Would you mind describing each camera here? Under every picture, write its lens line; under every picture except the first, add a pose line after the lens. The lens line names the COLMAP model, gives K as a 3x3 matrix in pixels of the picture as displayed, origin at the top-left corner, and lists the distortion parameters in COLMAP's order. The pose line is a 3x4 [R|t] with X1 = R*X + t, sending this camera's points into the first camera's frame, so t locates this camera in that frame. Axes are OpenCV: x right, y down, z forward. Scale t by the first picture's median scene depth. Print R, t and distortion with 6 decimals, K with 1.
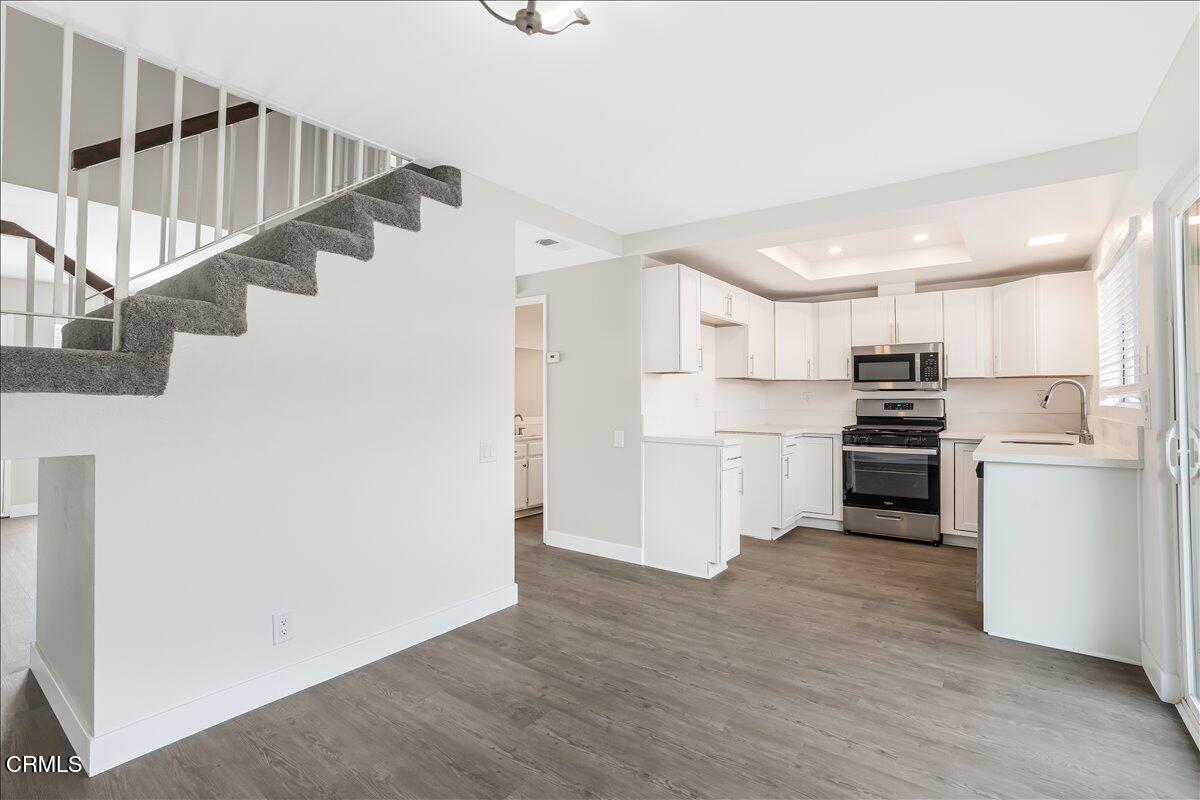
lens RADIAL K [[556.0, 0, 609.3], [0, 556.0, 394.4], [0, 0, 1]] dist [-0.030877, 0.002557]
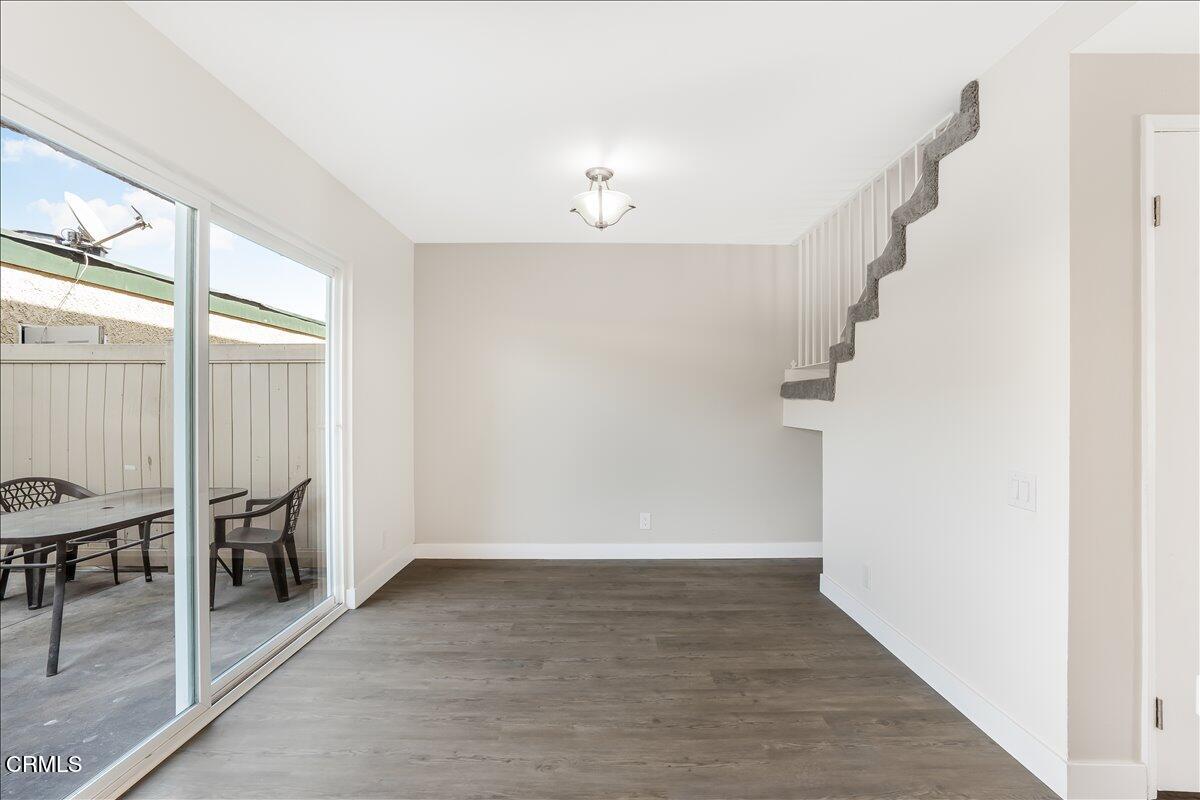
lens RADIAL K [[556.0, 0, 603.2], [0, 556.0, 401.6], [0, 0, 1]] dist [-0.030877, 0.002557]
pose [[-0.803256, -0.001312, -0.595632, 0.733079], [0.003192, 0.999974, -0.006506, 0.012059], [0.595625, -0.007127, -0.803231, 1.760136]]
